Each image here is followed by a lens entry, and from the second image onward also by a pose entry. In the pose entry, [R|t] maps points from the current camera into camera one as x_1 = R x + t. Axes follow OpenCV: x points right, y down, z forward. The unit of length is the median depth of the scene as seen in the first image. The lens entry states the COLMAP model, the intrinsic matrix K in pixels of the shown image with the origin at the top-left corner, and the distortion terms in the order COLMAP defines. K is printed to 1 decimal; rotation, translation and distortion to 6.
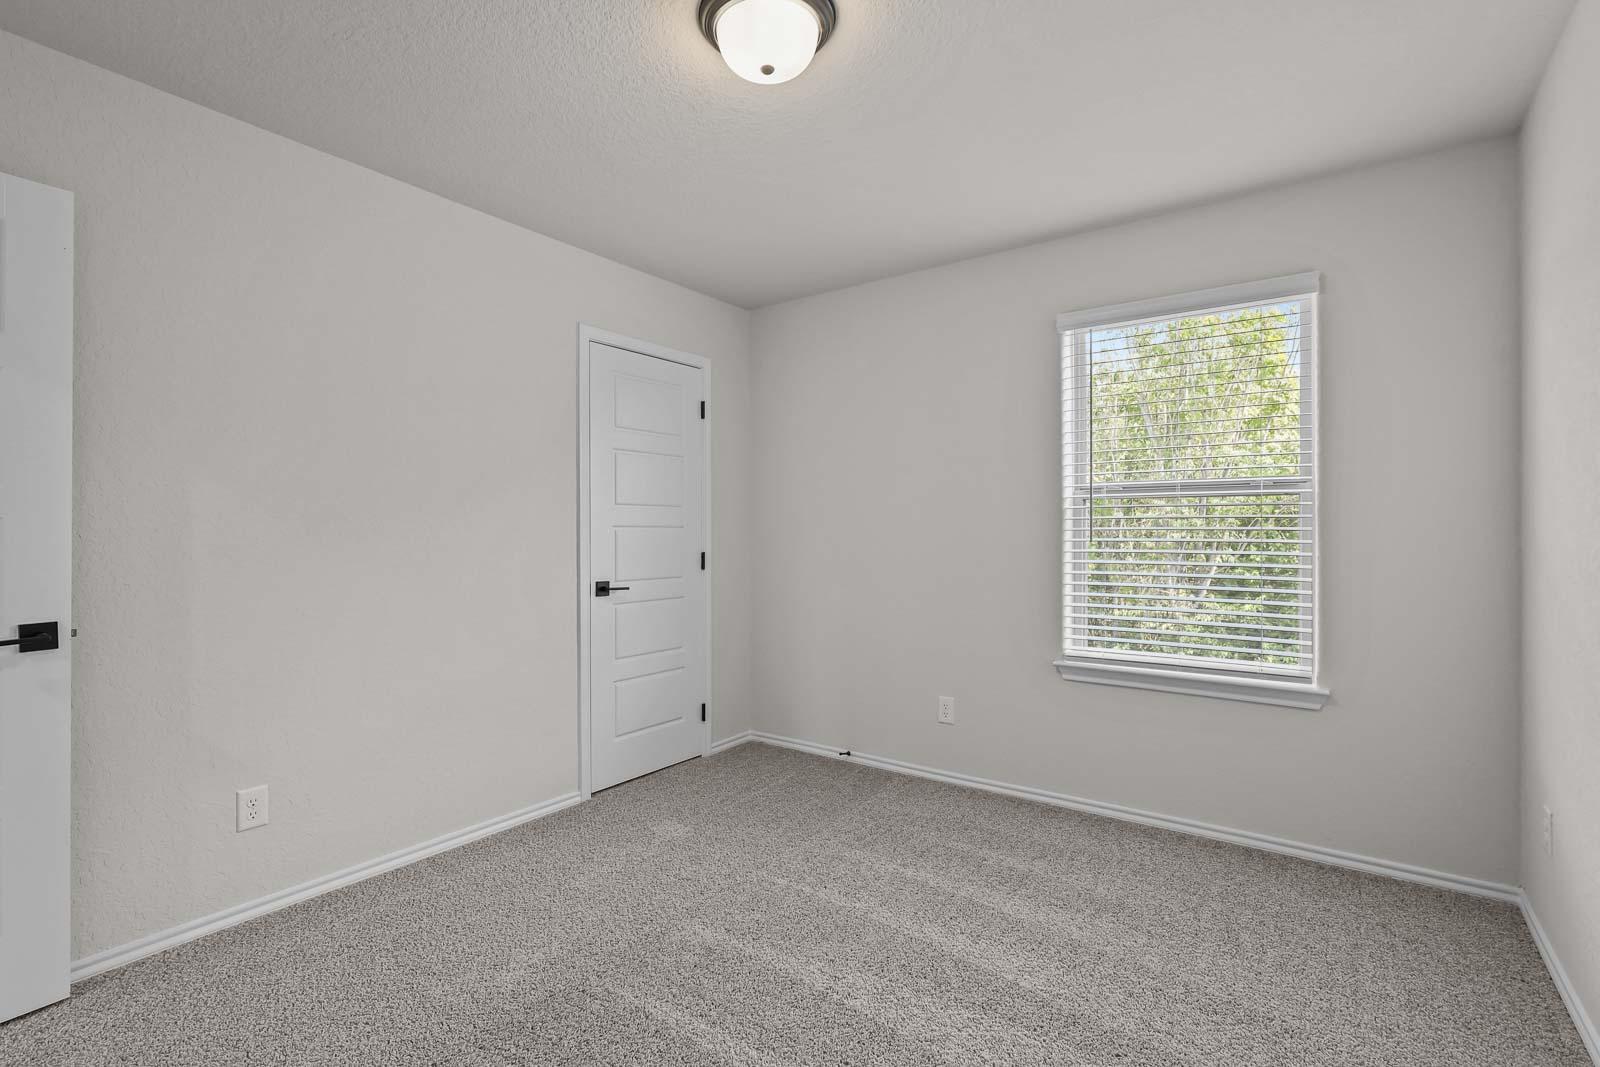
lens RADIAL K [[736.8, 0, 795.3], [0, 736.8, 530.7], [0, 0, 1]] dist [-0.000395, -0.000117]
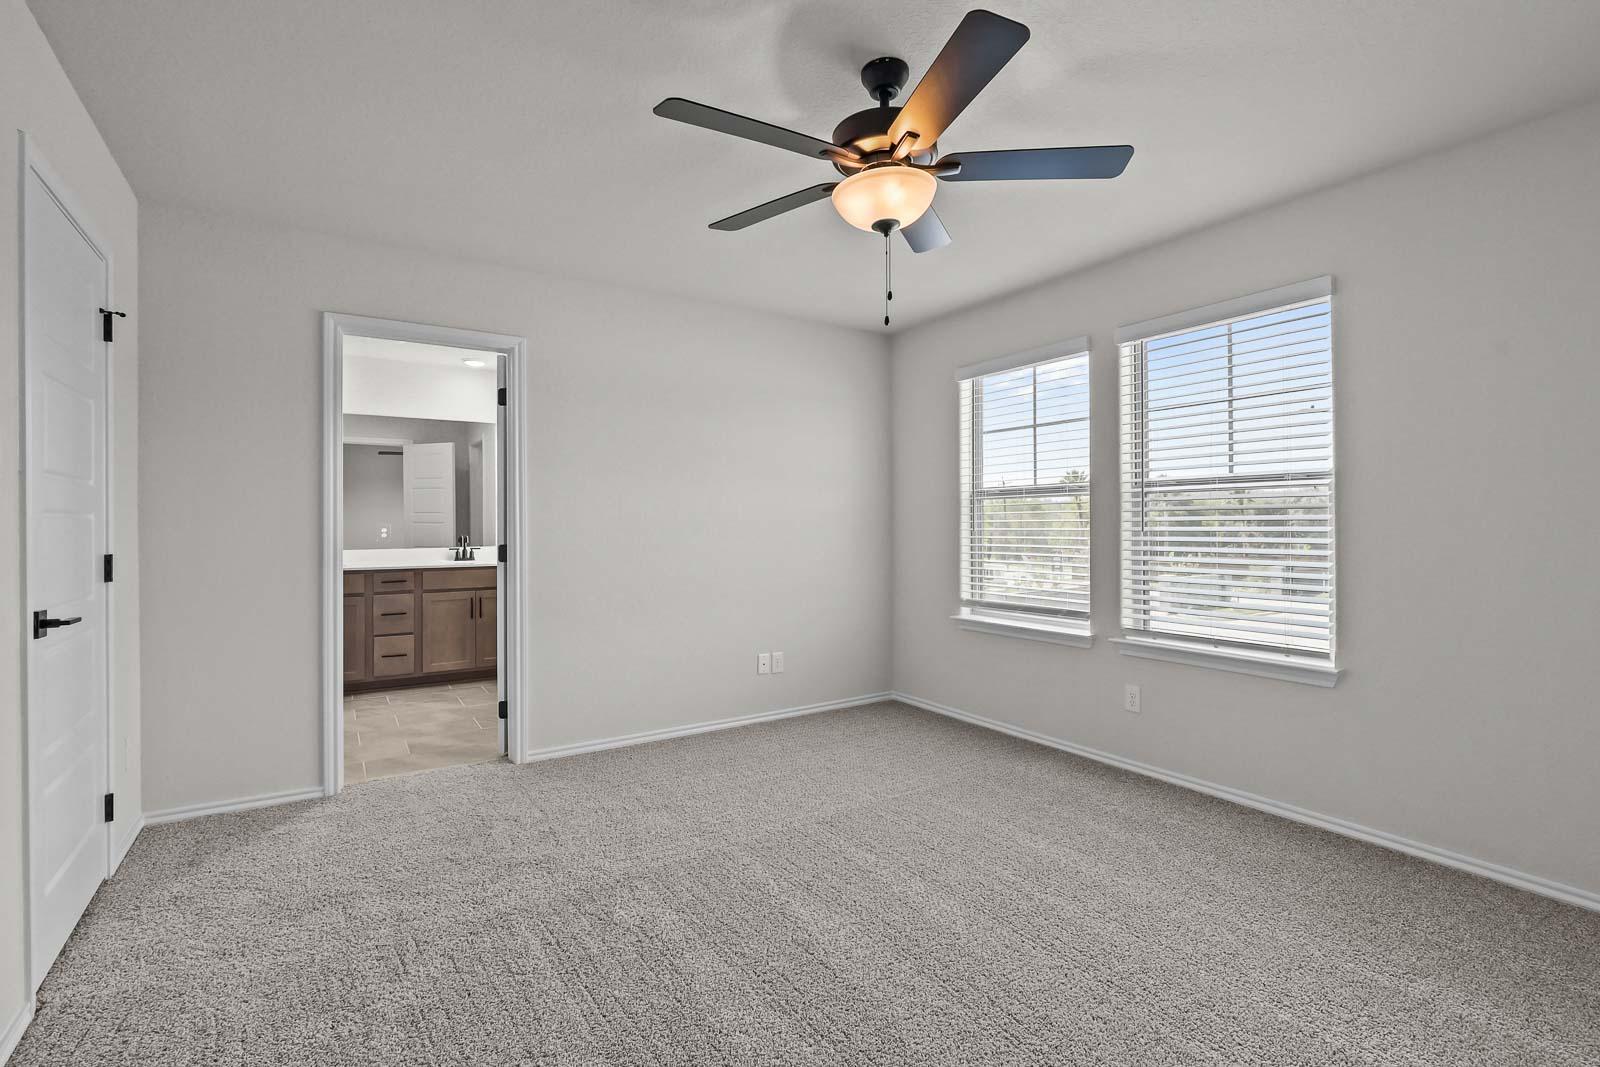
lens RADIAL K [[736.8, 0, 795.3], [0, 736.8, 530.7], [0, 0, 1]] dist [-0.000395, -0.000117]
pose [[0.928477, -0.002347, -0.371383, 0.325912], [0.005892, 0.999947, 0.008410, 0.001225], [0.371344, -0.009996, 0.928442, -0.230538]]
